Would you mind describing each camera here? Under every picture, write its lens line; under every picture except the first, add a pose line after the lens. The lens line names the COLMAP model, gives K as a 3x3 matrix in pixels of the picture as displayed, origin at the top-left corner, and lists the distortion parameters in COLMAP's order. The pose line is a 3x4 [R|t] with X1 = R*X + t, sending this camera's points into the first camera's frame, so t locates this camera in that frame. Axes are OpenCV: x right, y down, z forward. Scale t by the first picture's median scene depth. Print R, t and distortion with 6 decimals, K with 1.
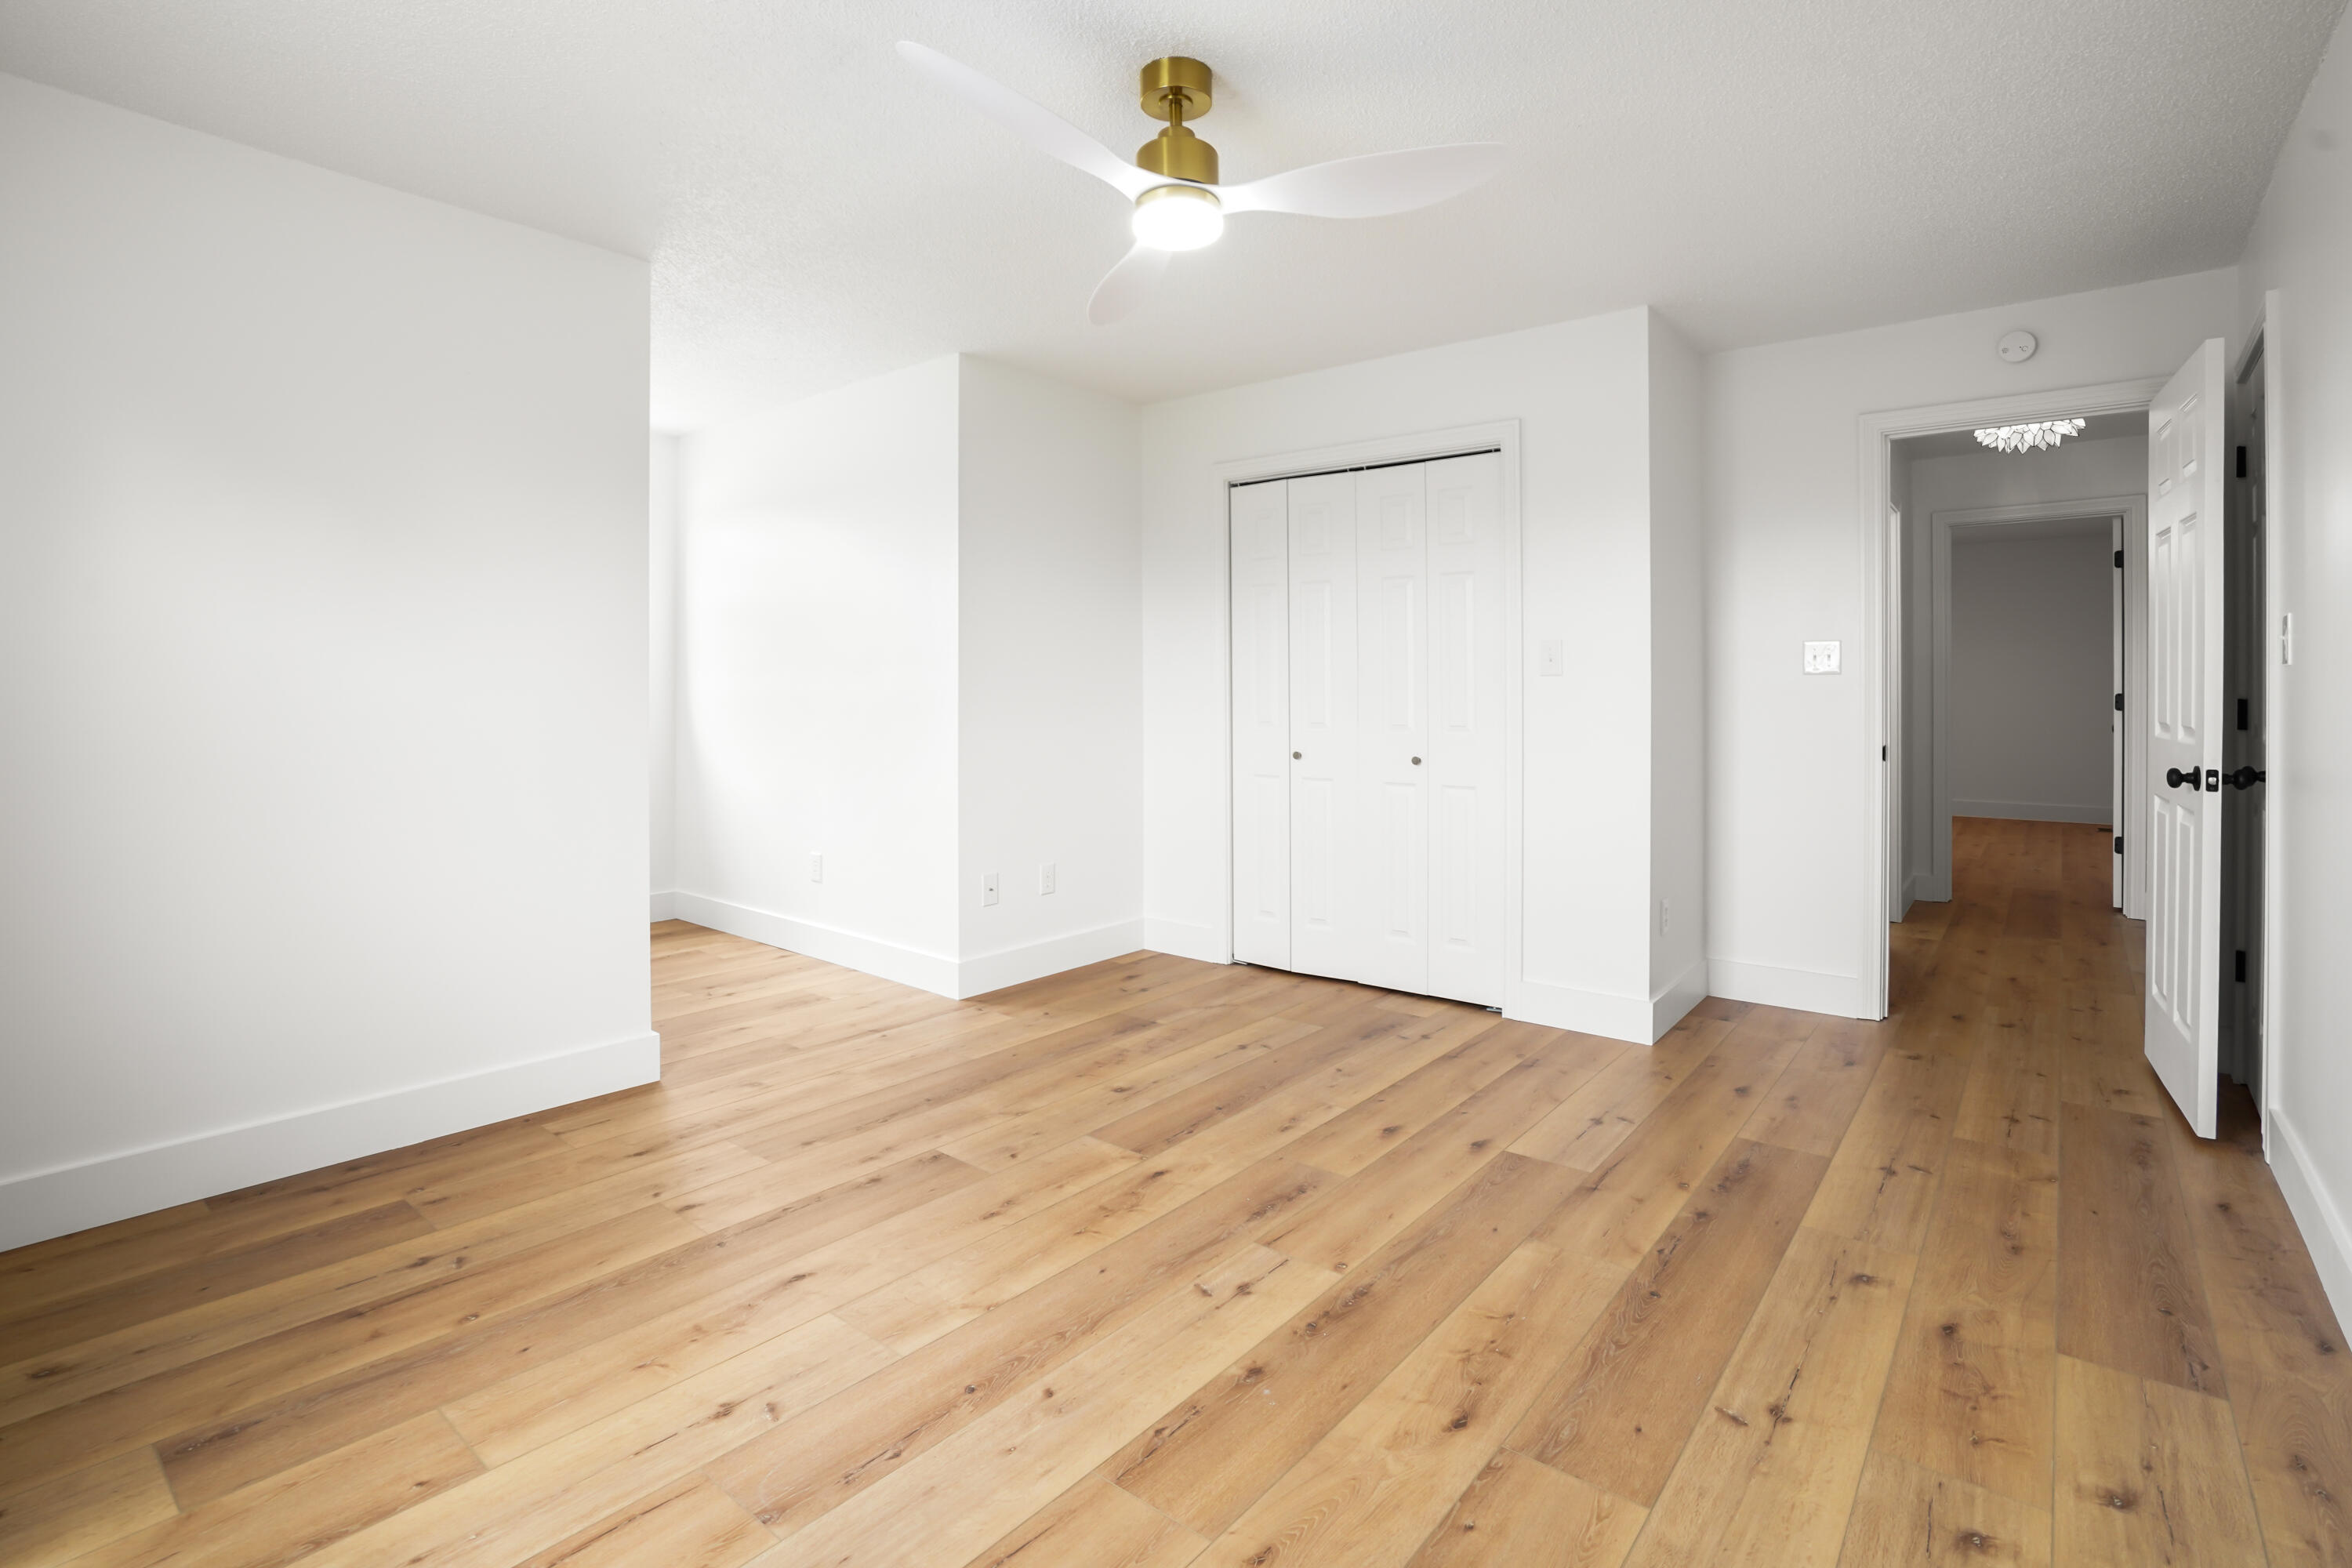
lens RADIAL K [[1102.3, 0, 1166.8], [0, 1102.3, 731.5], [0, 0, 1]] dist [-0.049261, 0.015214]
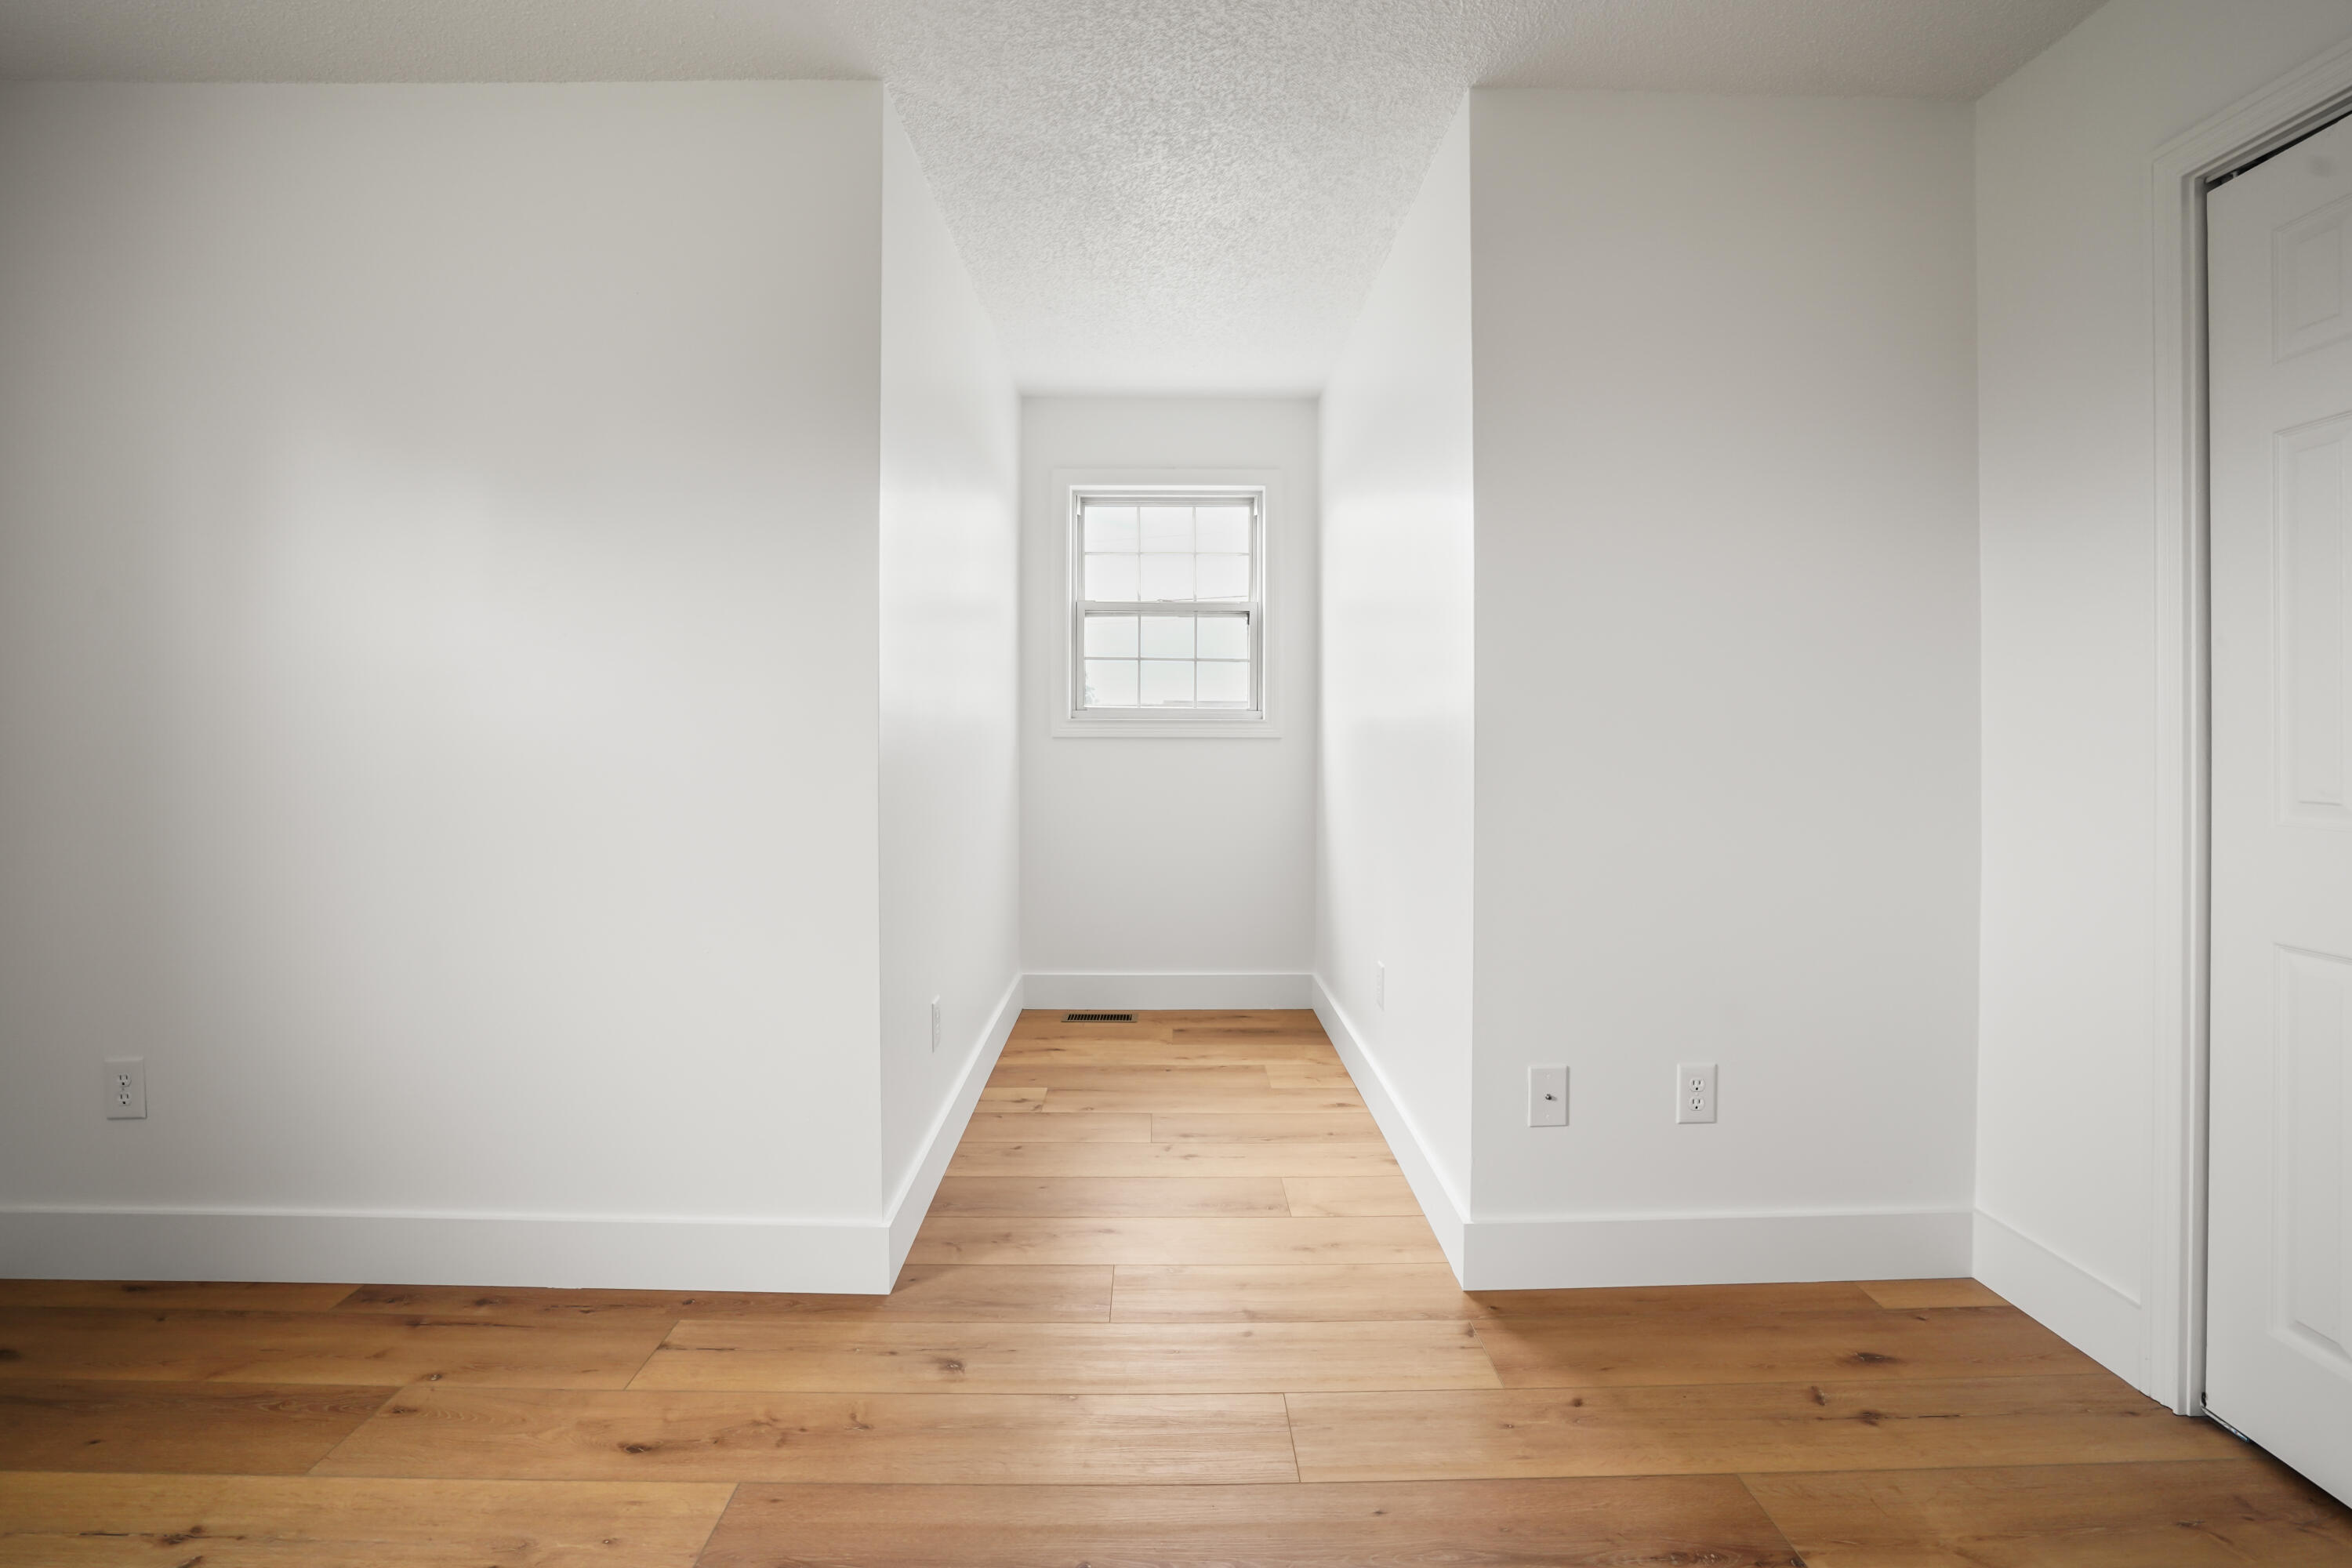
lens RADIAL K [[1119.3, 0, 1176.1], [0, 1119.3, 725.3], [0, 0, 1]] dist [-0.051205, 0.016520]
pose [[0.648175, 0.002839, -0.761486, 0.189707], [-0.027610, 0.999423, -0.019776, -0.023418], [0.760990, 0.033843, 0.647880, 0.793756]]
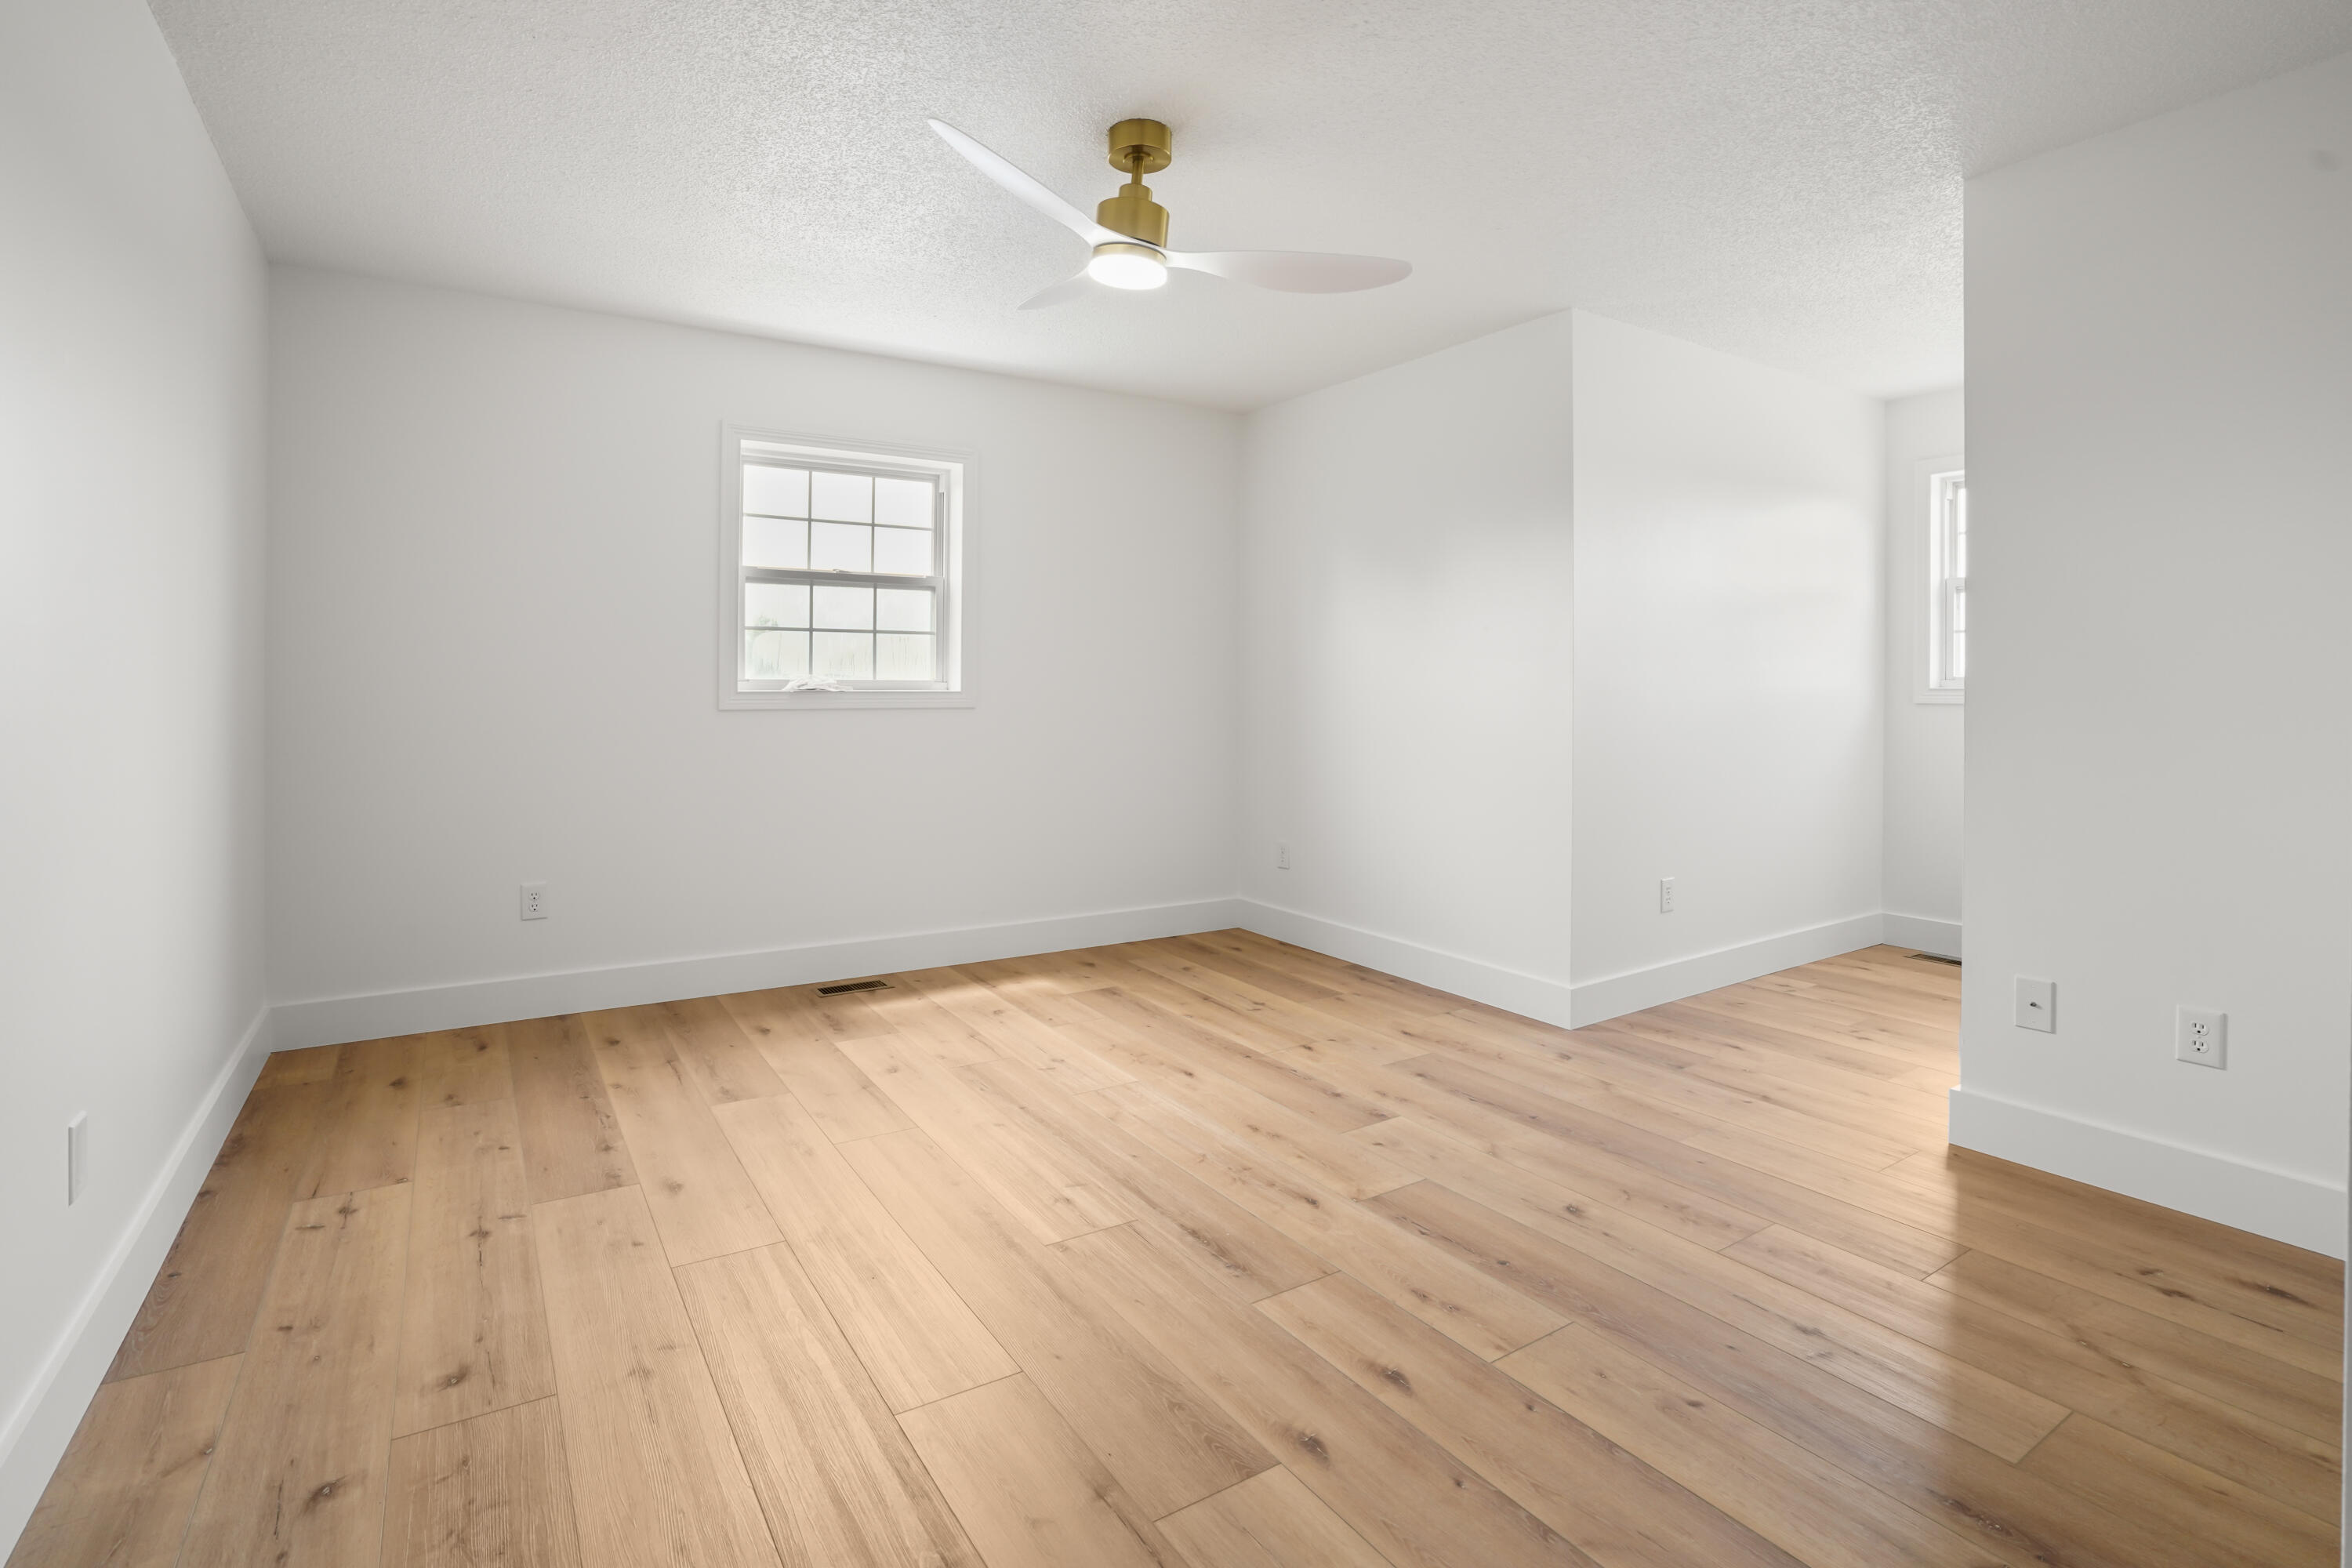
lens RADIAL K [[1119.3, 0, 1176.1], [0, 1119.3, 725.3], [0, 0, 1]] dist [-0.051205, 0.016520]
pose [[-0.296483, 0.029161, -0.954593, 0.861234], [-0.035270, 0.998518, 0.041457, -0.030915], [0.954387, 0.045959, -0.295015, 1.086816]]
